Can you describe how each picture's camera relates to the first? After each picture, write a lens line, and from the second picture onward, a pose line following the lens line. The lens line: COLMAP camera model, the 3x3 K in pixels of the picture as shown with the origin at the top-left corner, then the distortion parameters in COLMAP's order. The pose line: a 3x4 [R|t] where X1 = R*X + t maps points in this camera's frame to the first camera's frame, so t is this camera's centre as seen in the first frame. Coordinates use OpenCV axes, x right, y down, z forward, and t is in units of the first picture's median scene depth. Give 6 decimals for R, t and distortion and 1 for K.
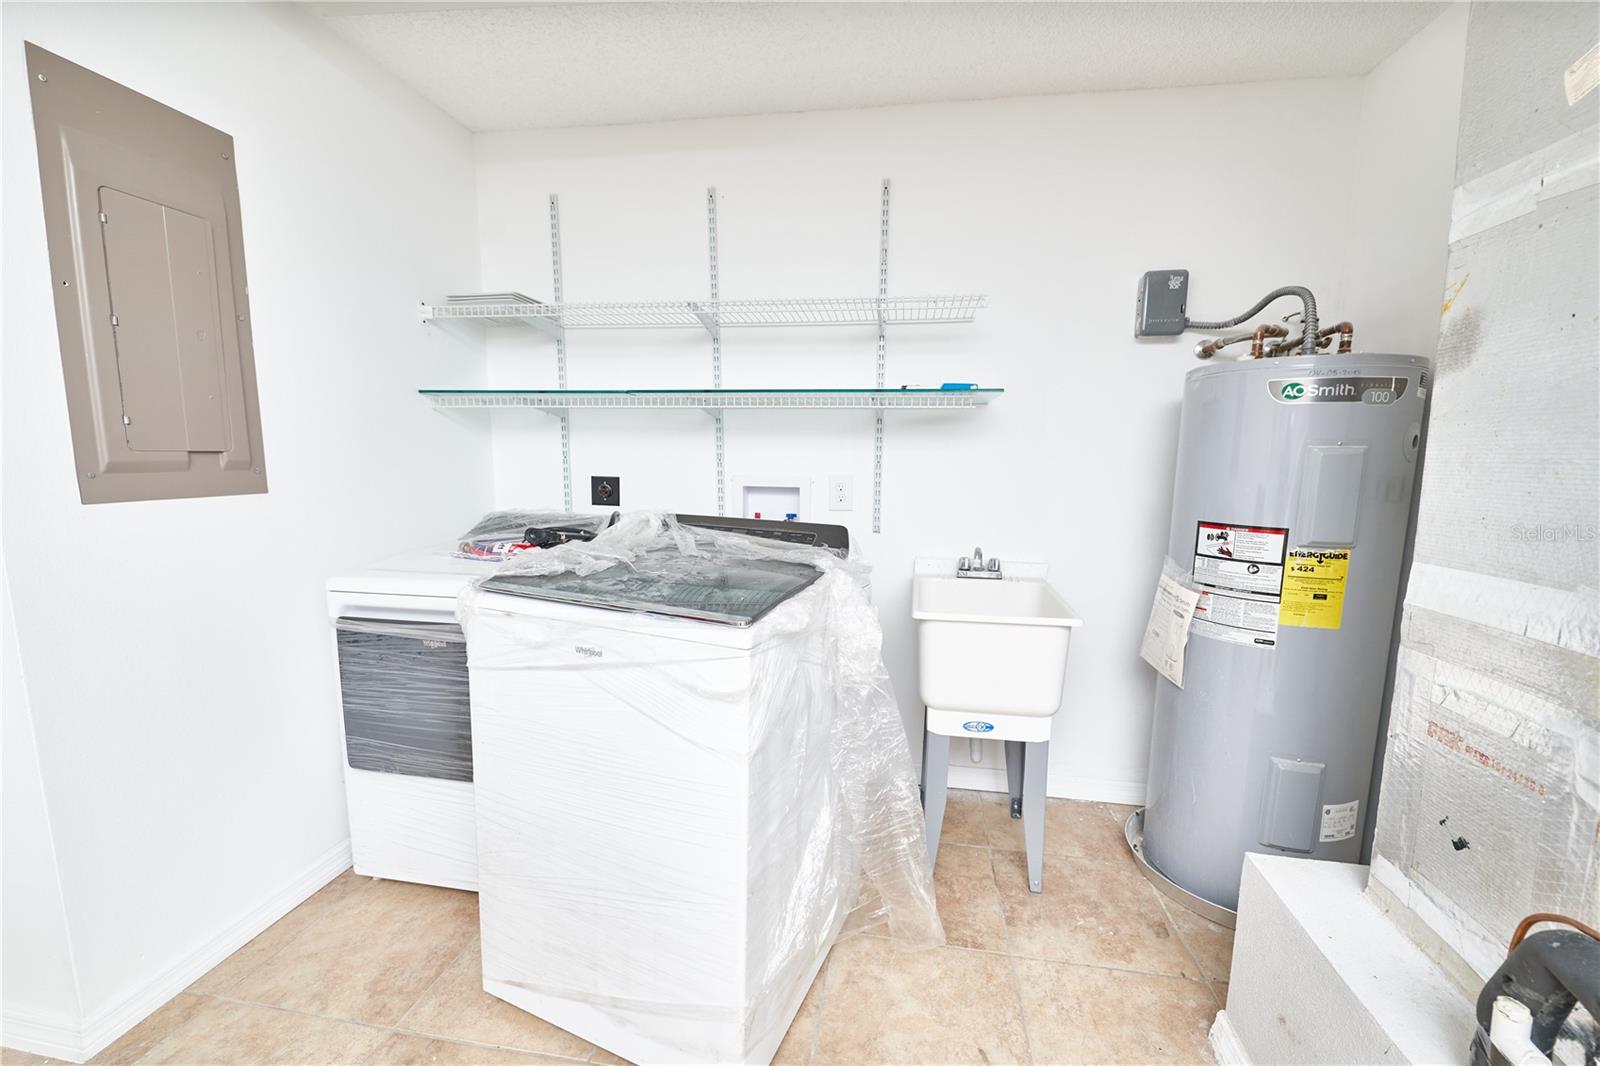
lens RADIAL K [[640.6, 0, 806.1], [0, 640.6, 543.7], [0, 0, 1]] dist [0.010710, -0.008039]
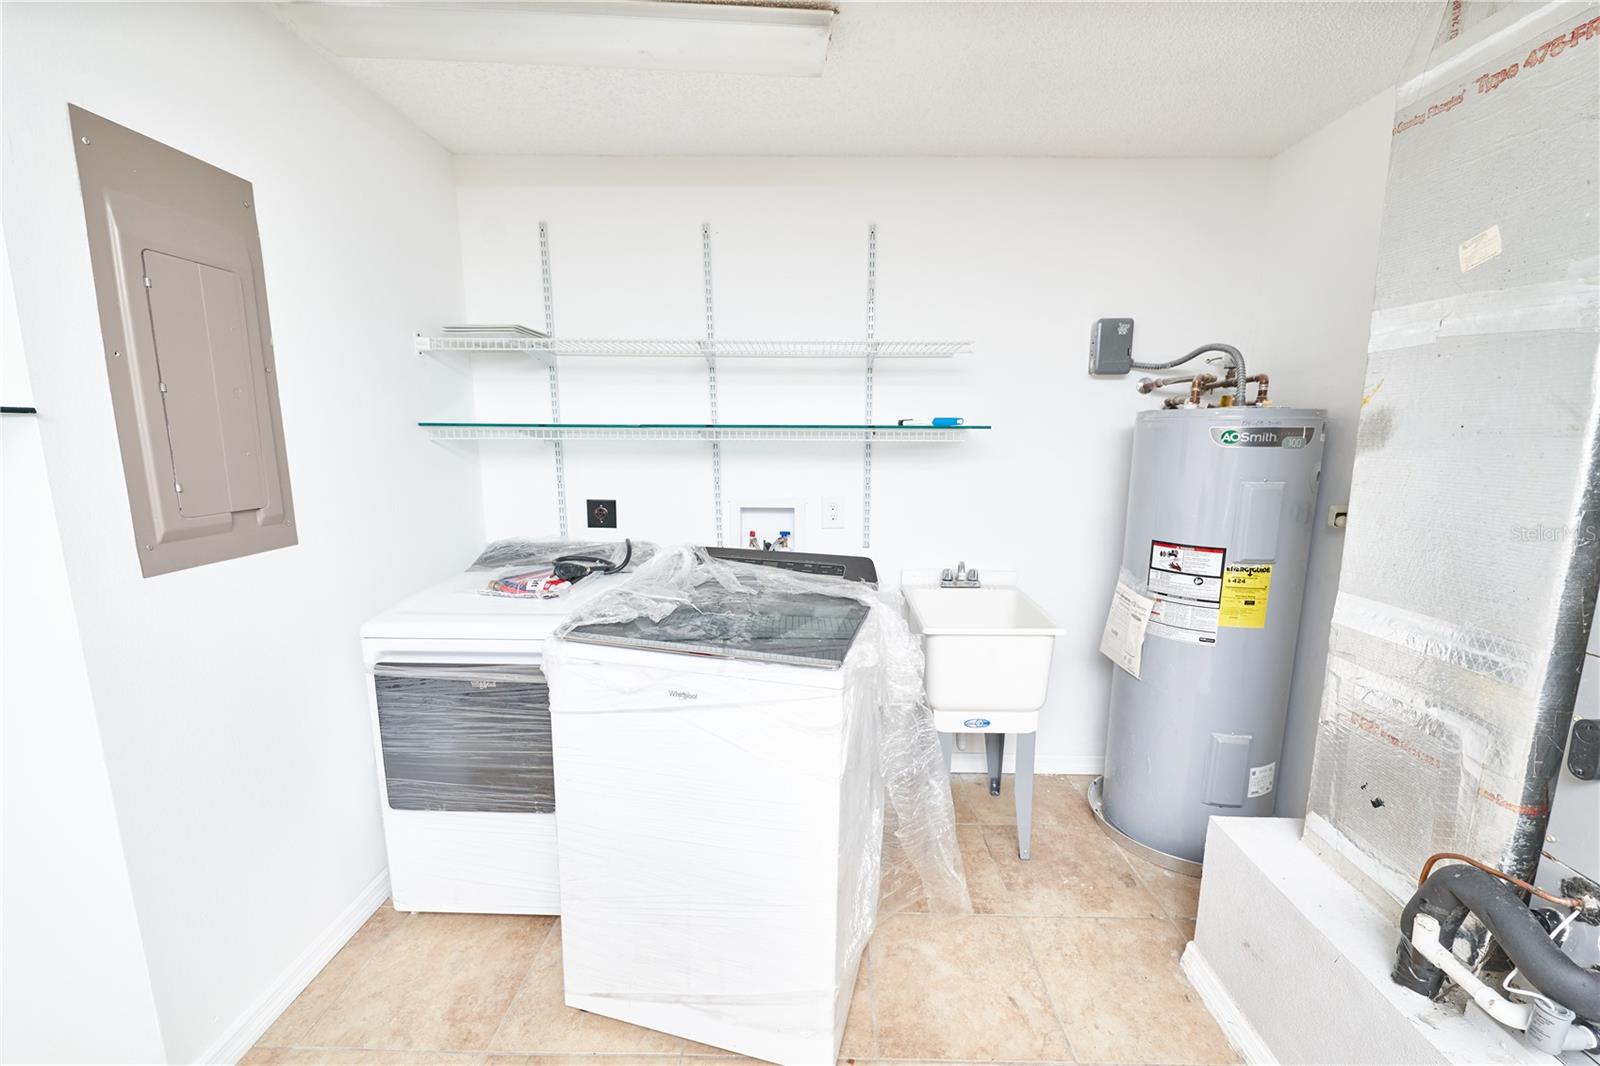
lens RADIAL K [[640.6, 0, 808.2], [0, 640.6, 541.3], [0, 0, 1]] dist [0.010710, -0.008039]
pose [[0.989205, -0.031697, 0.143070, -0.204853], [0.027315, 0.999099, 0.032489, -0.095333], [-0.143971, -0.028231, 0.989179, -0.092395]]
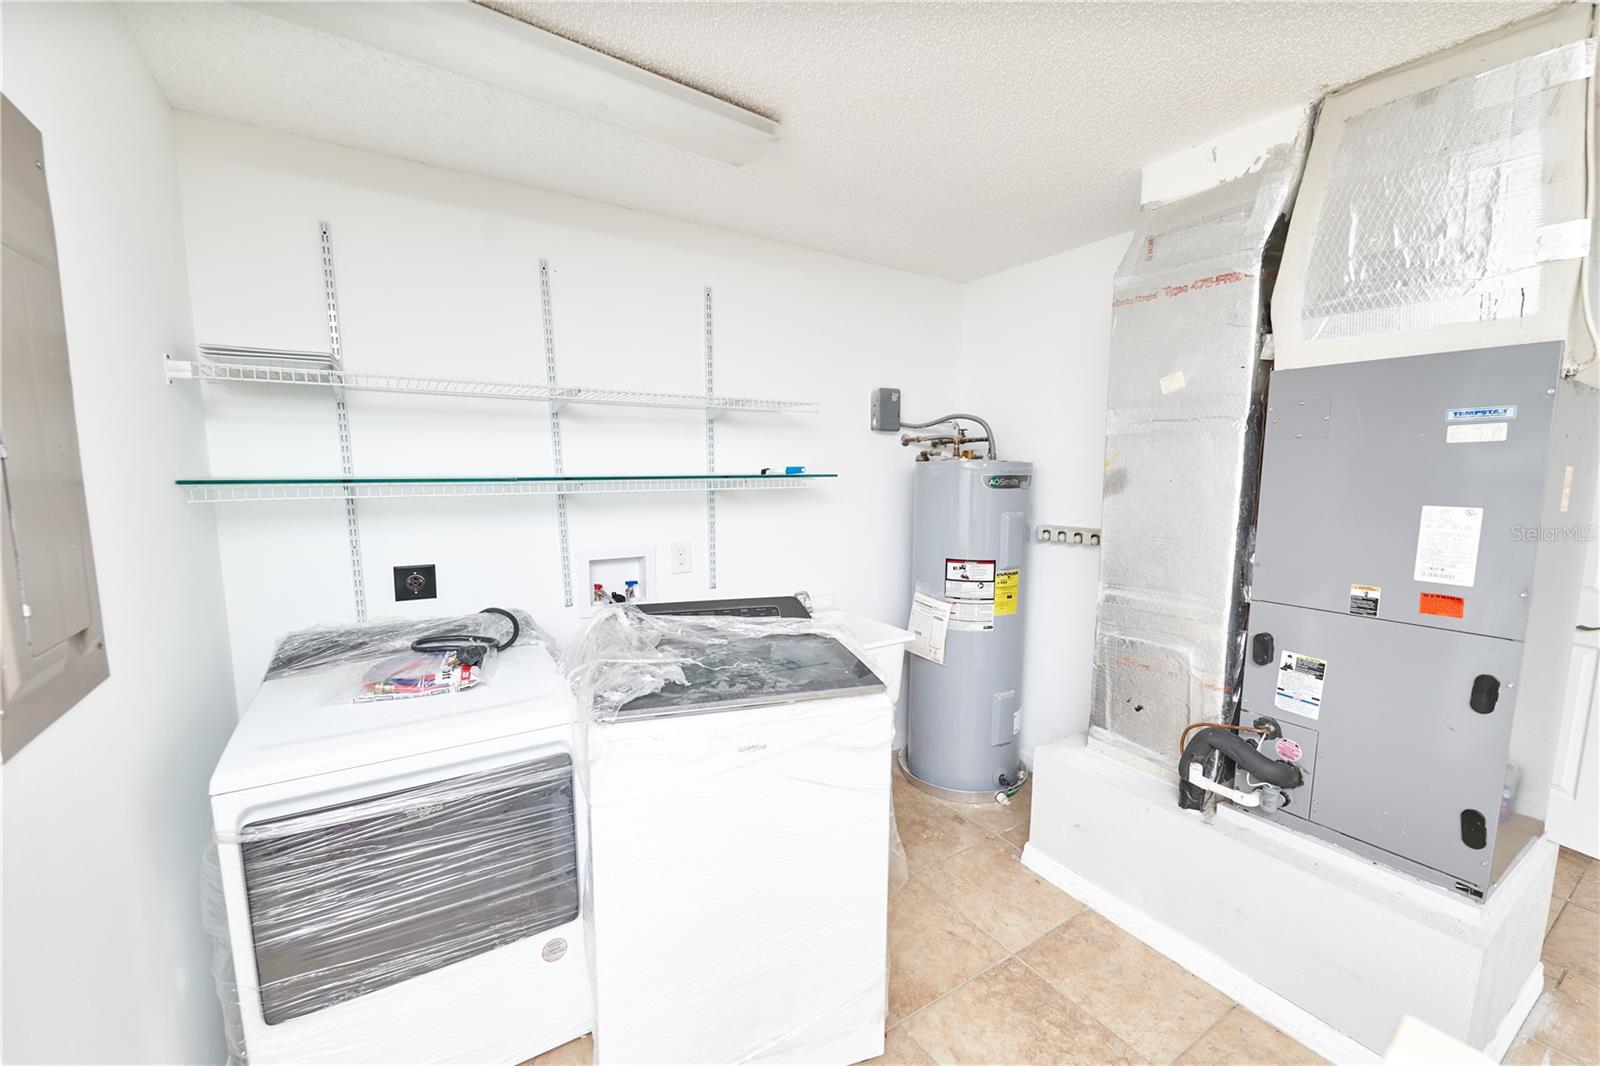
lens RADIAL K [[640.6, 0, 806.4], [0, 640.6, 545.3], [0, 0, 1]] dist [0.010710, -0.008039]
pose [[0.743267, -0.095374, 0.662161, -0.737770], [0.099297, 0.994550, 0.031790, -0.163053], [-0.661584, 0.042122, 0.748687, 0.044531]]
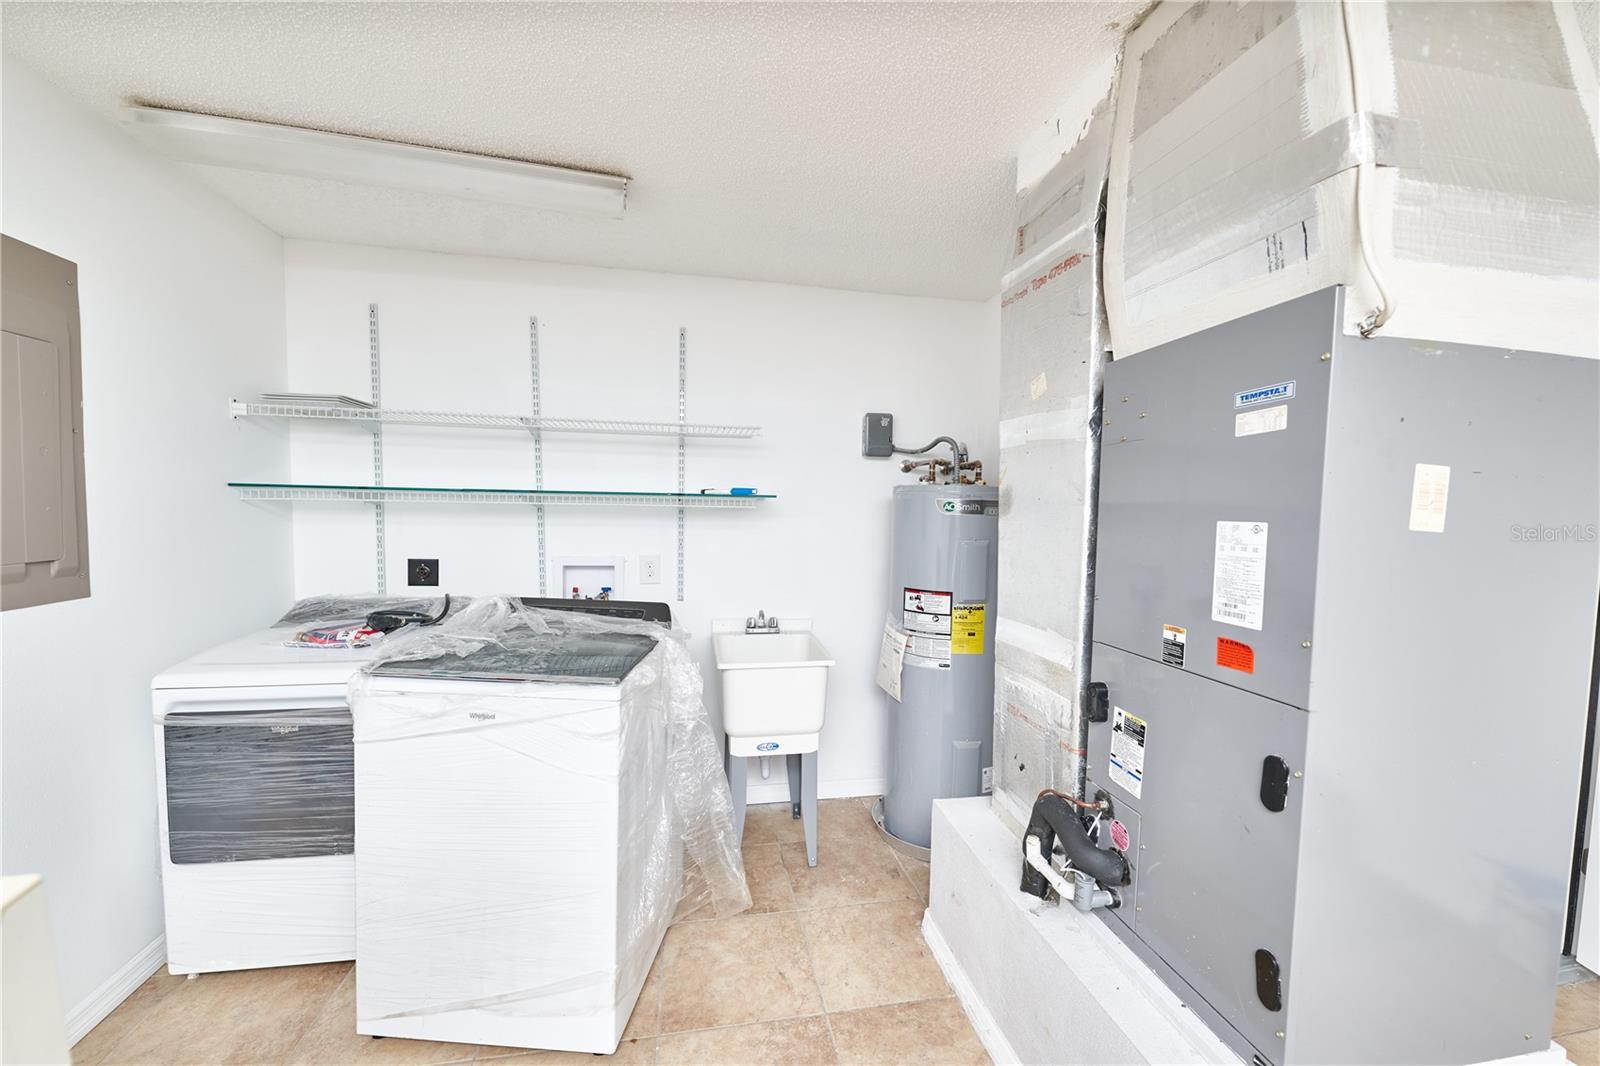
lens RADIAL K [[640.6, 0, 807.3], [0, 640.6, 543.8], [0, 0, 1]] dist [0.010710, -0.008039]
pose [[0.938005, -0.014886, 0.346301, -0.124094], [0.040422, 0.996958, -0.066633, -0.049414], [-0.344255, 0.076500, 0.935754, -0.349291]]
